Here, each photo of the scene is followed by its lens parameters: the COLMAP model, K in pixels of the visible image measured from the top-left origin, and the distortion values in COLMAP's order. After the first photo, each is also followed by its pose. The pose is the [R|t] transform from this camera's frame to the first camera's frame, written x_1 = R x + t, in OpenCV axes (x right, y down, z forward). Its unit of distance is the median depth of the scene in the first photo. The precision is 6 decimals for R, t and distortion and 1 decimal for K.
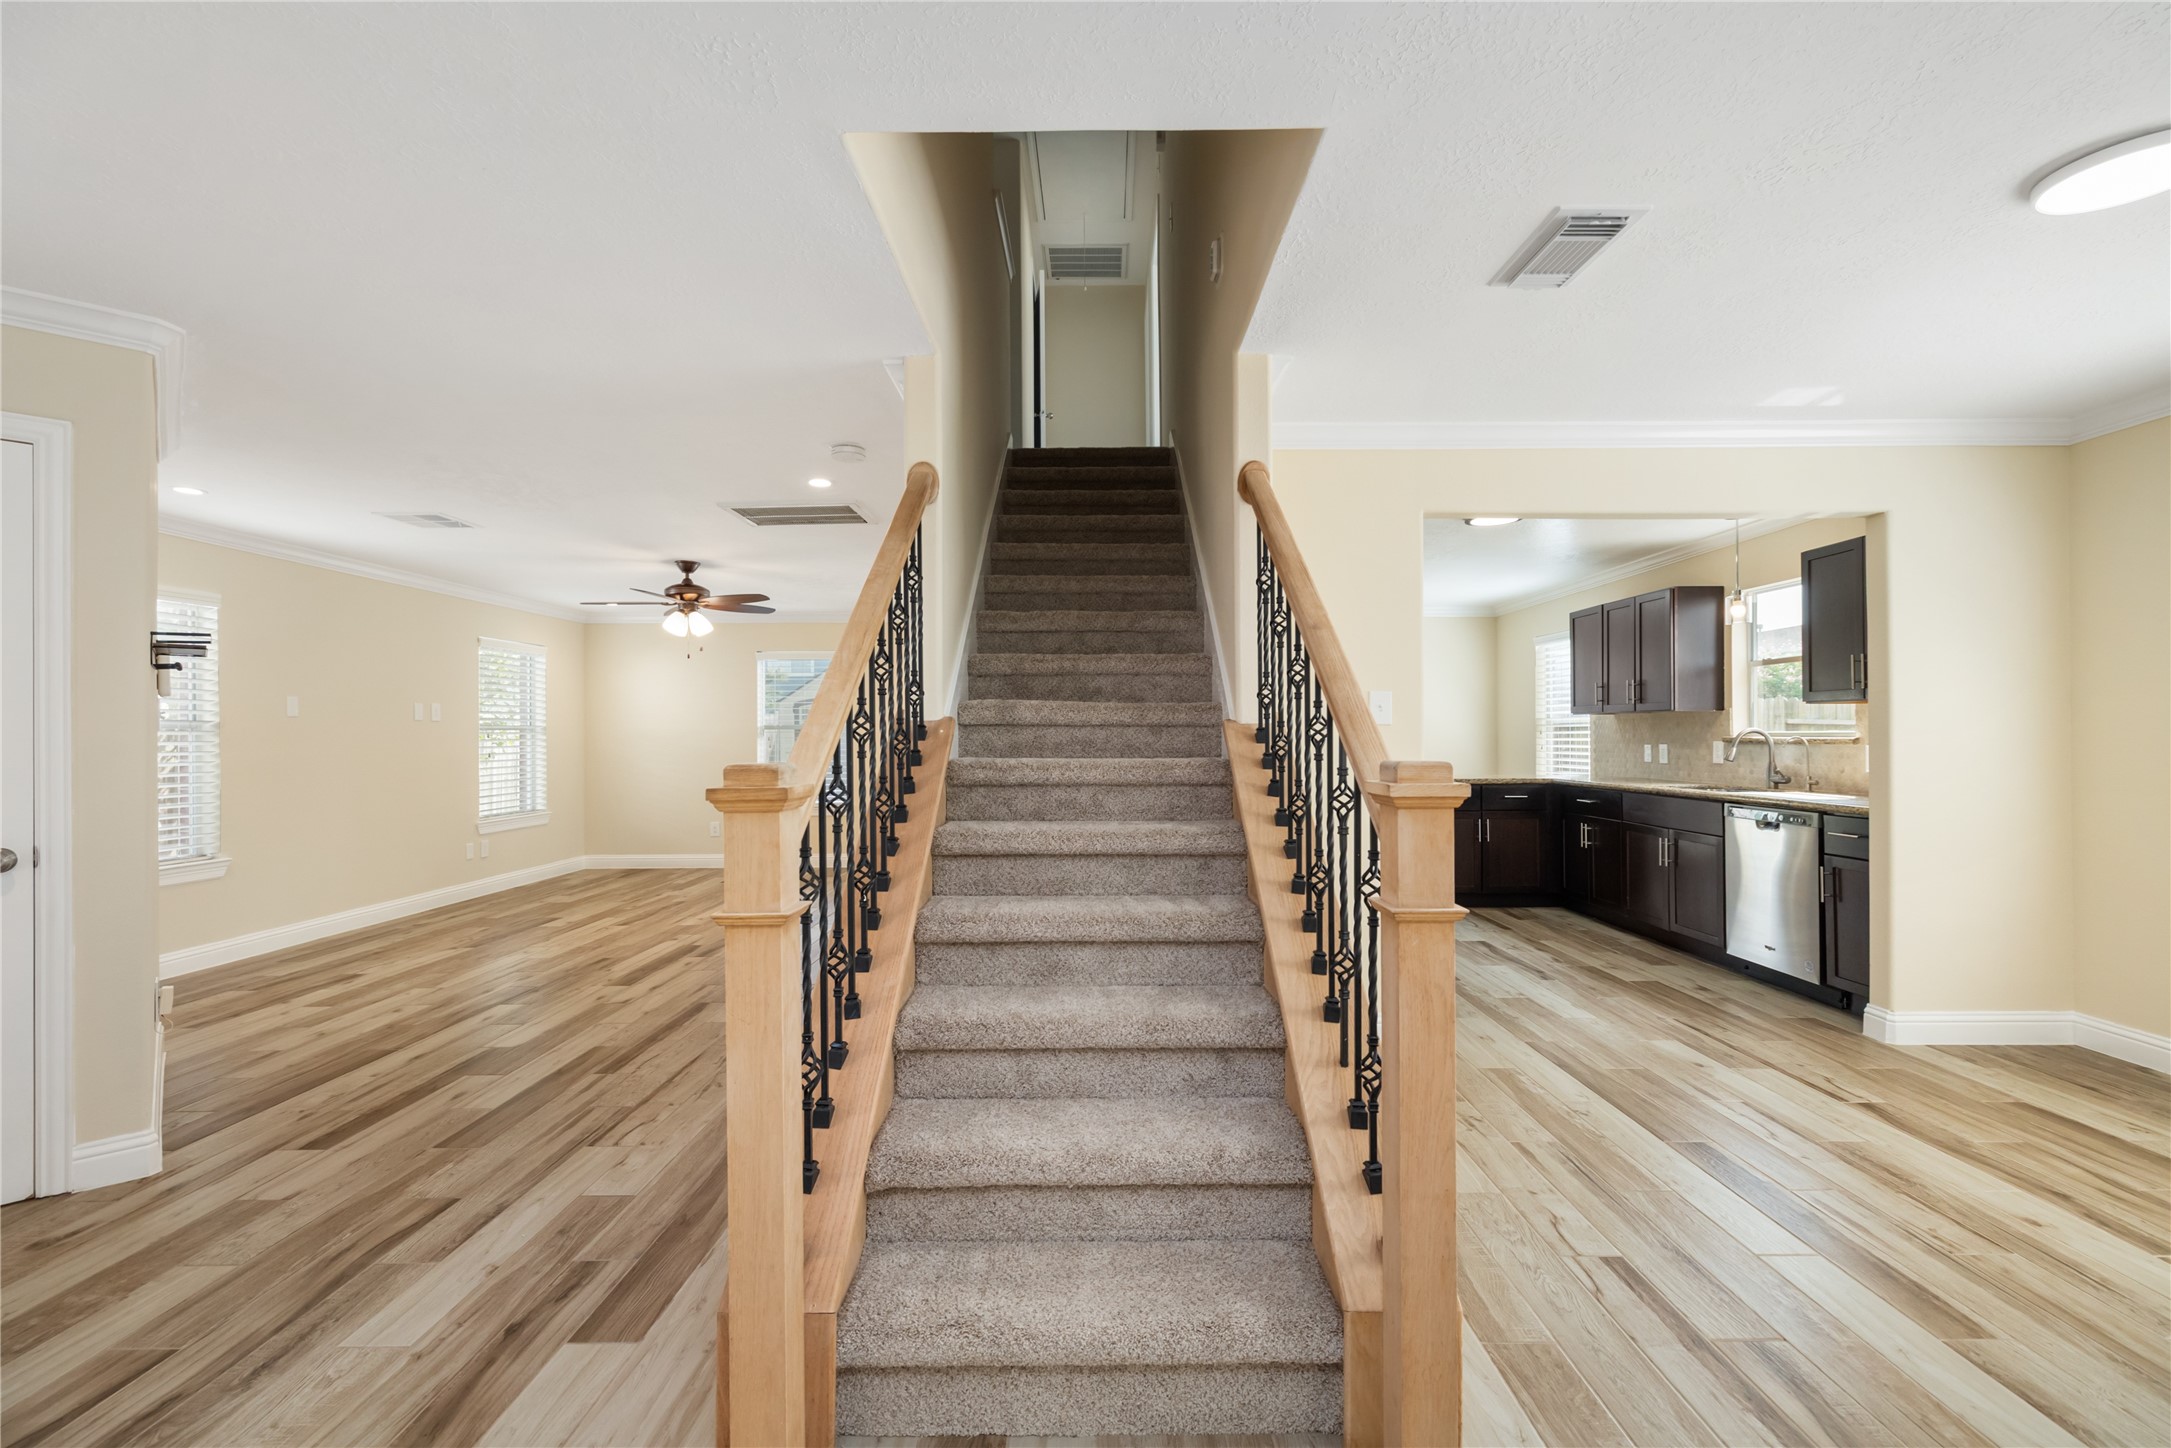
lens RADIAL K [[920.5, 0, 1092.1], [0, 920.5, 727.5], [0, 0, 1]] dist [-0.000994, -0.000096]
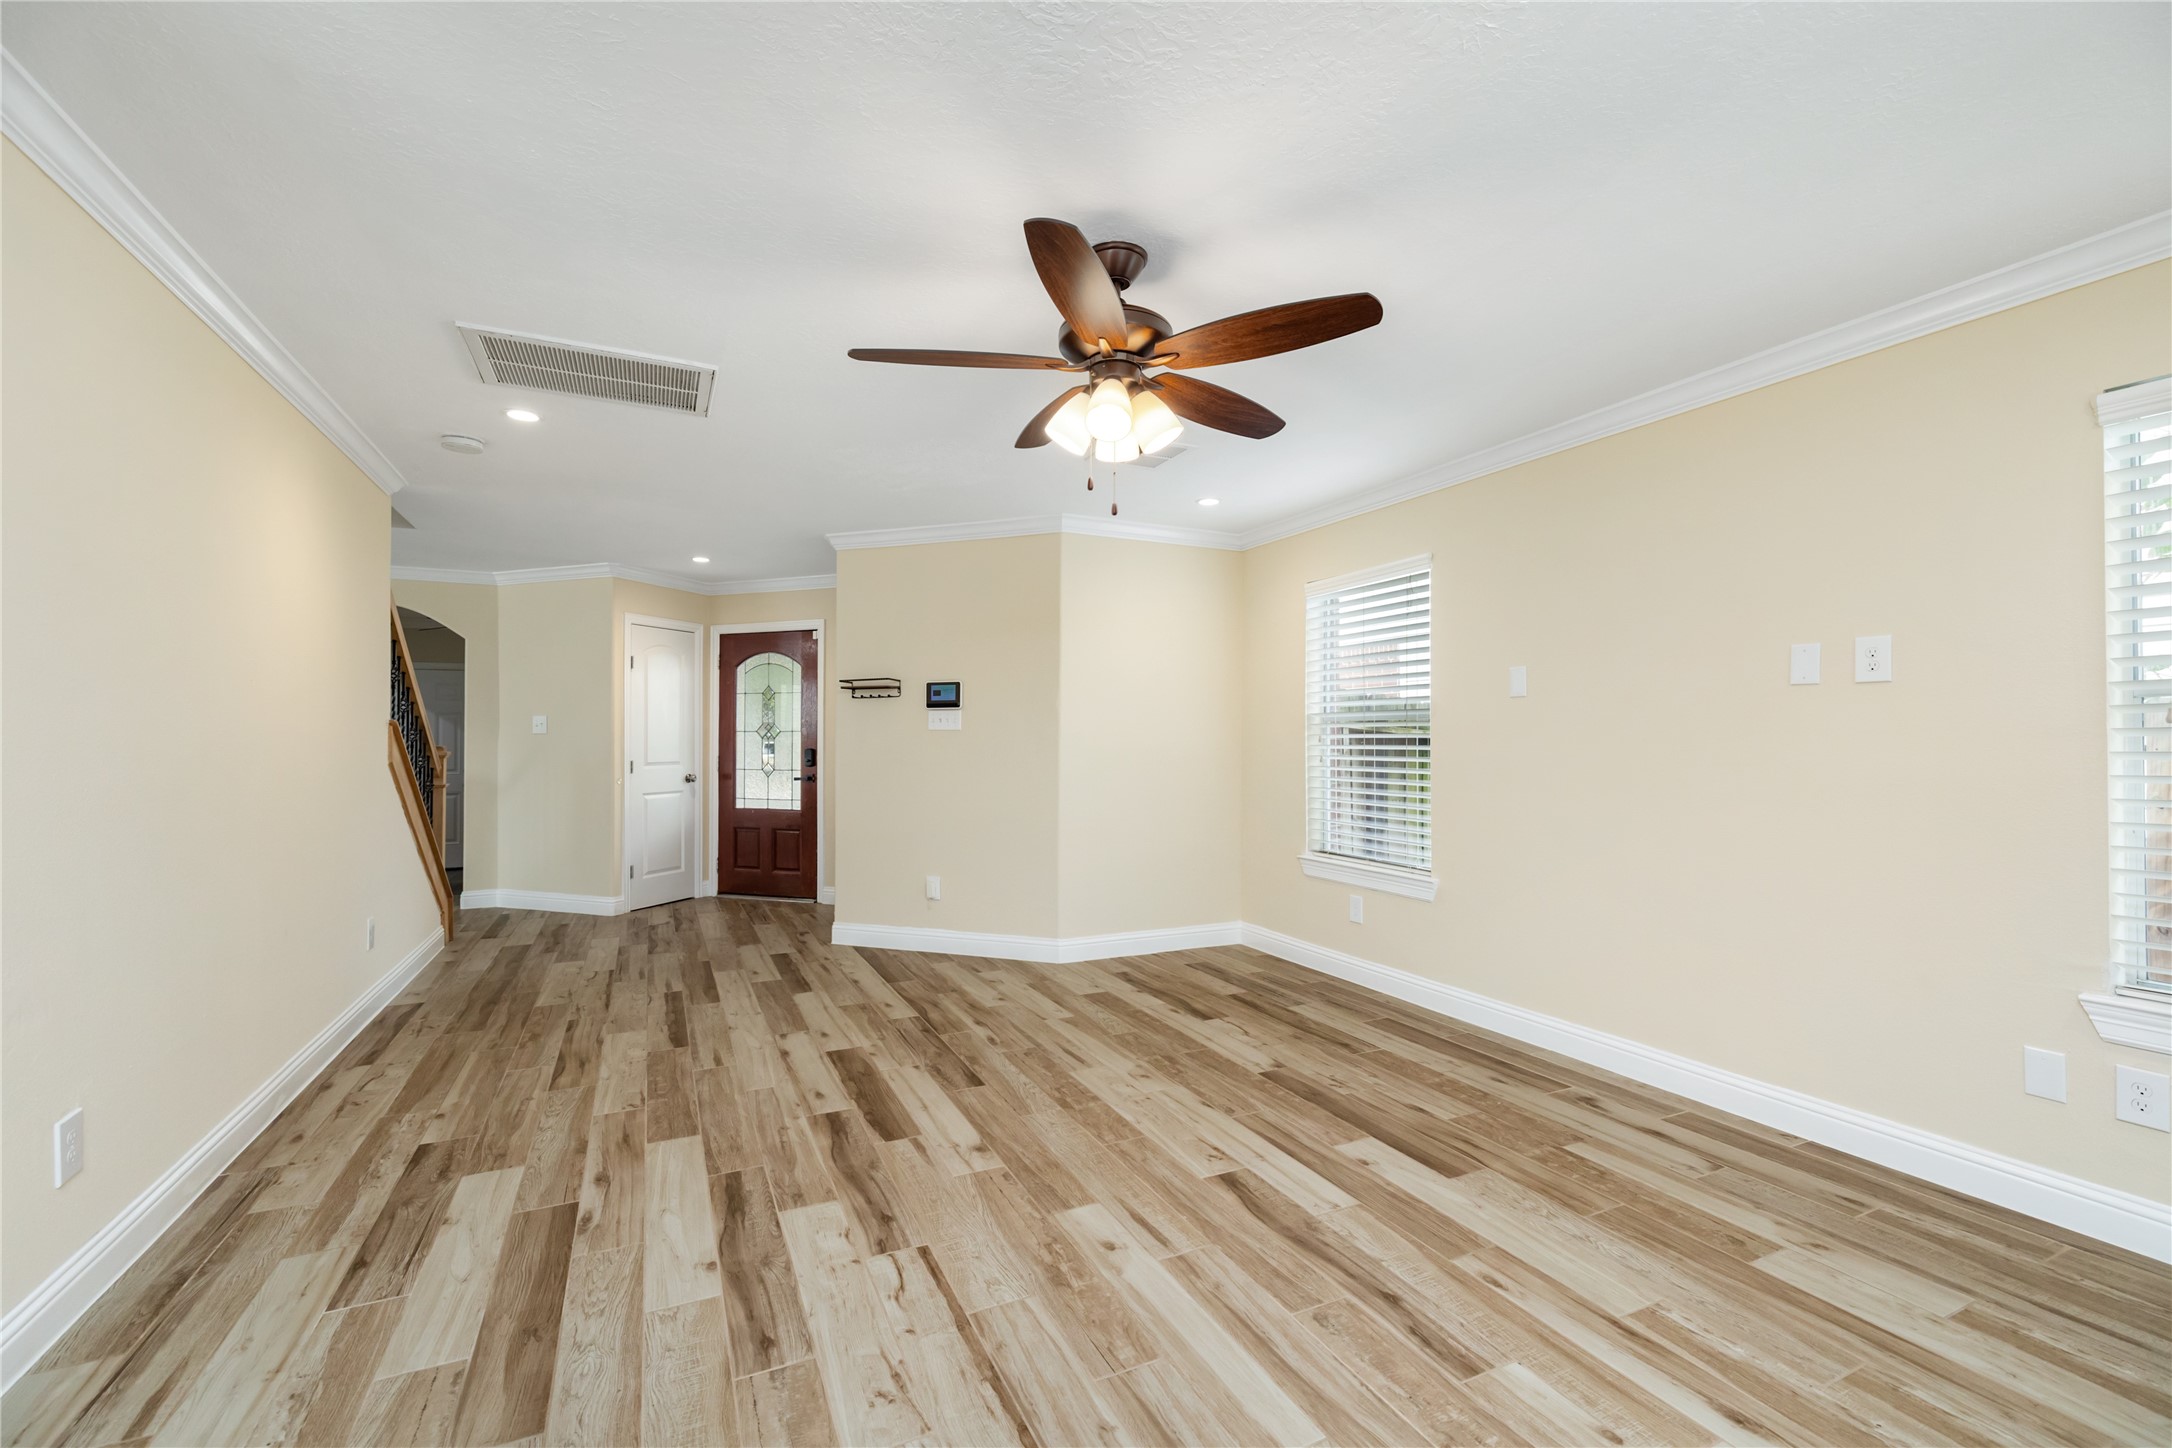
lens RADIAL K [[922.8, 0, 1089.3], [0, 922.8, 728.5], [0, 0, 1]] dist [0.000026, 0.000308]
pose [[-0.900503, 0.004775, -0.434824, -0.396720], [0.012938, 0.999791, -0.015814, 0.024127], [0.434658, -0.019866, -0.900377, 1.961031]]
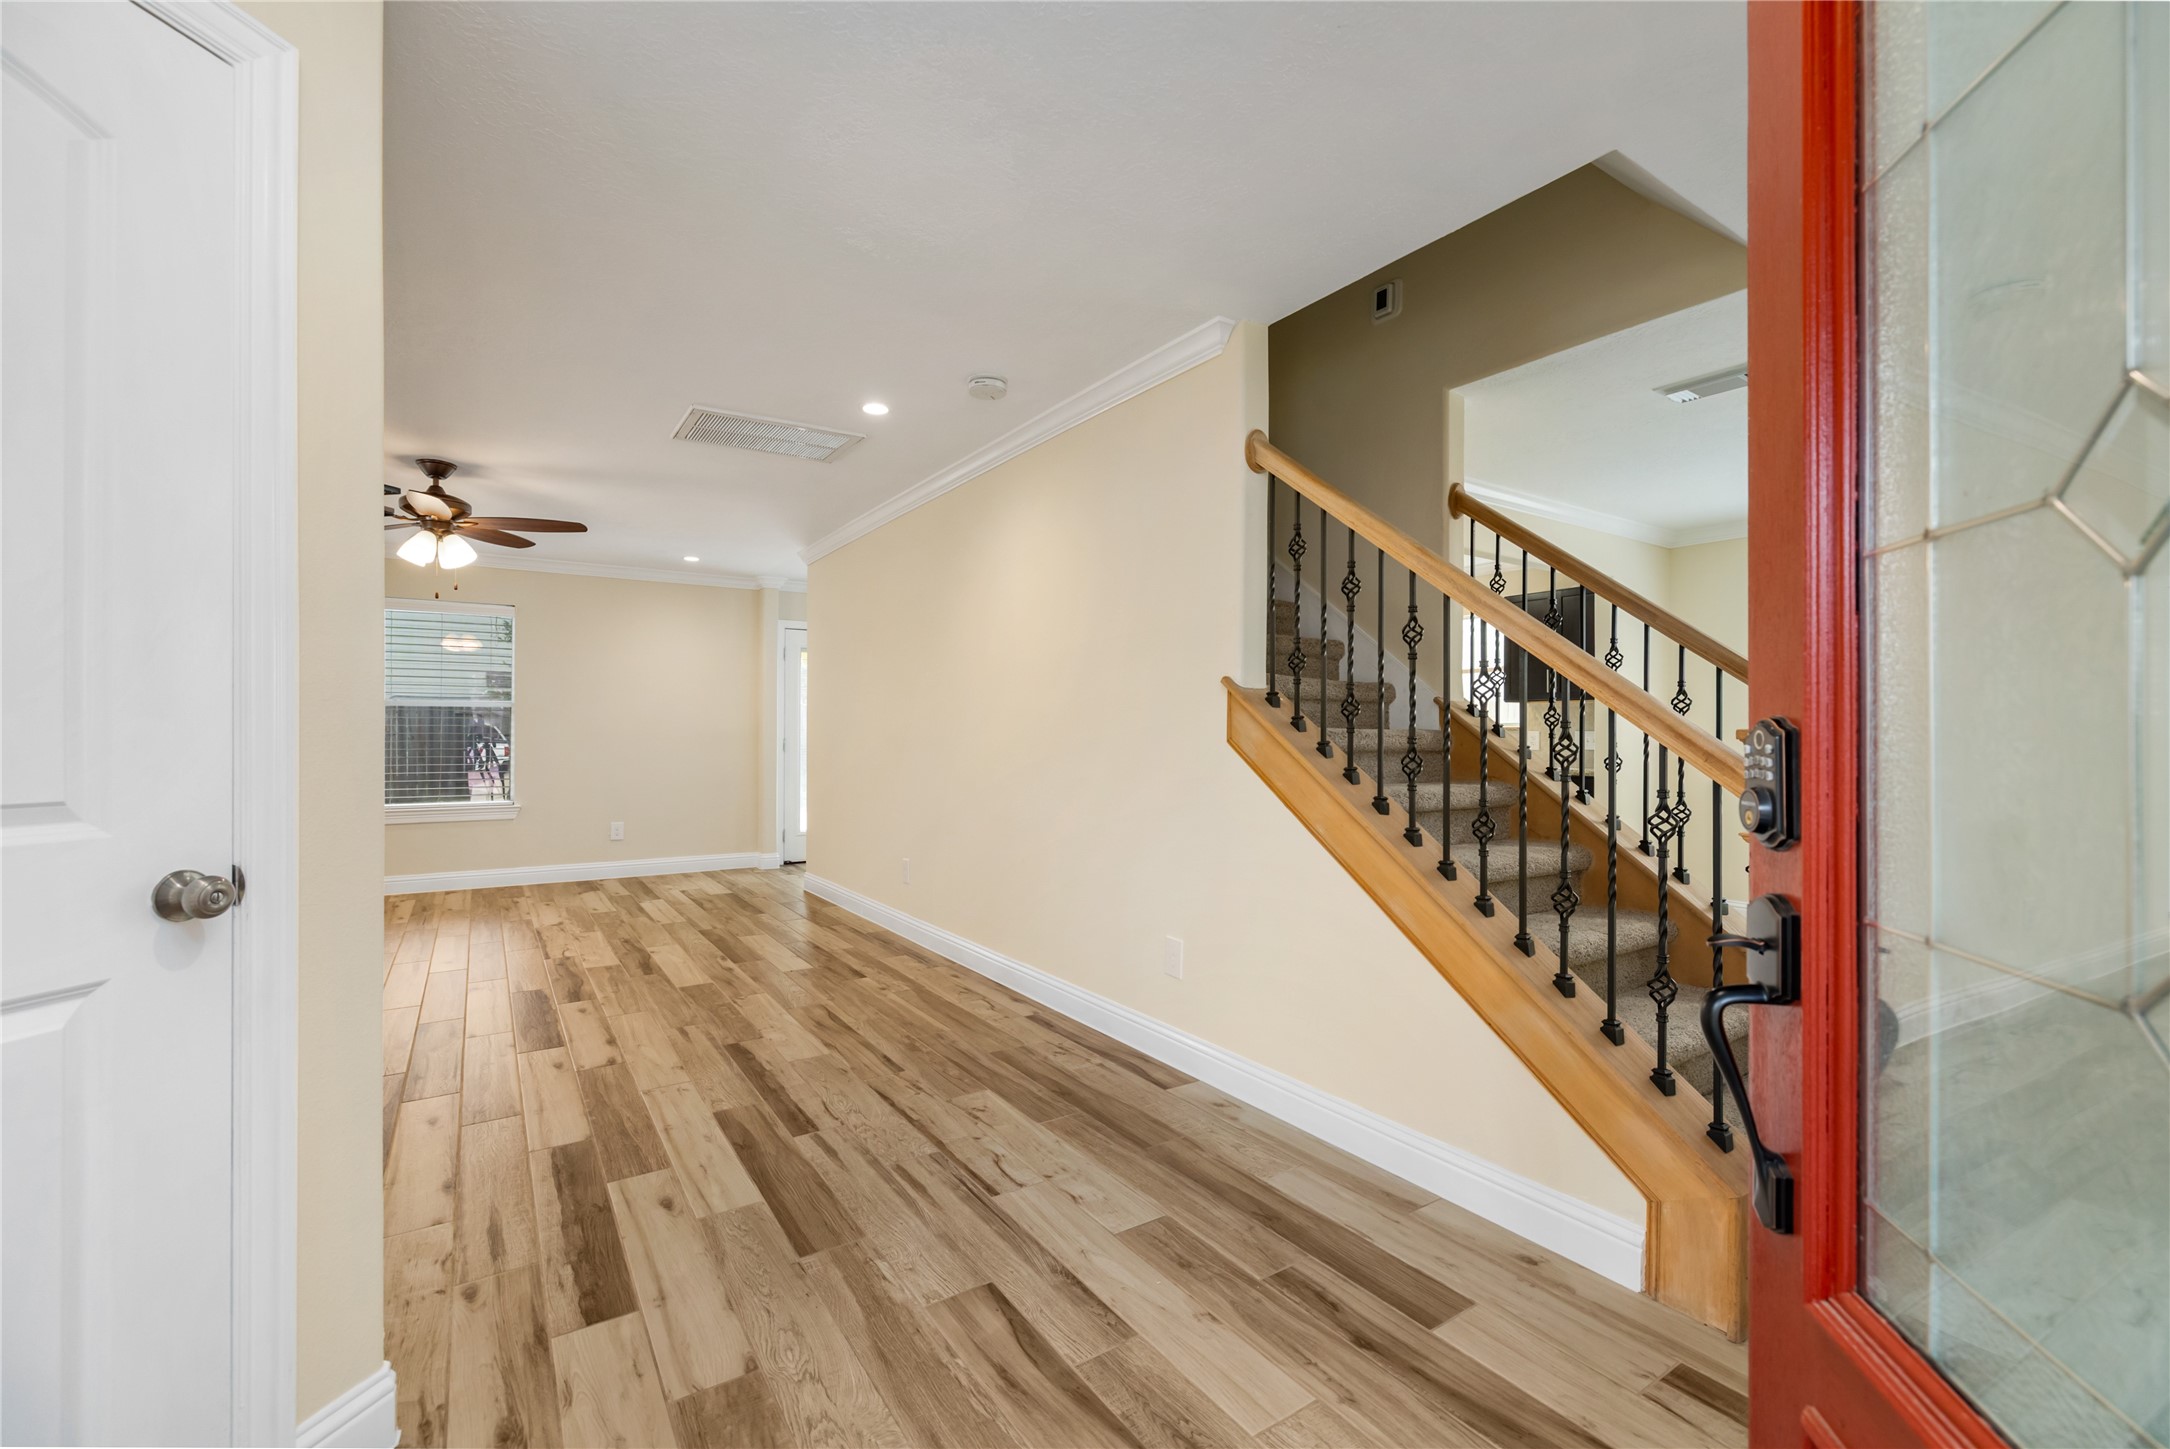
lens RADIAL K [[921.9, 0, 1088.3], [0, 921.9, 729.0], [0, 0, 1]] dist [0.000026, 0.000308]
pose [[0.831428, 0.009887, 0.555544, -0.613843], [-0.012222, 0.999925, 0.000495, 0.028438], [-0.555498, -0.007201, 0.831487, 0.186398]]
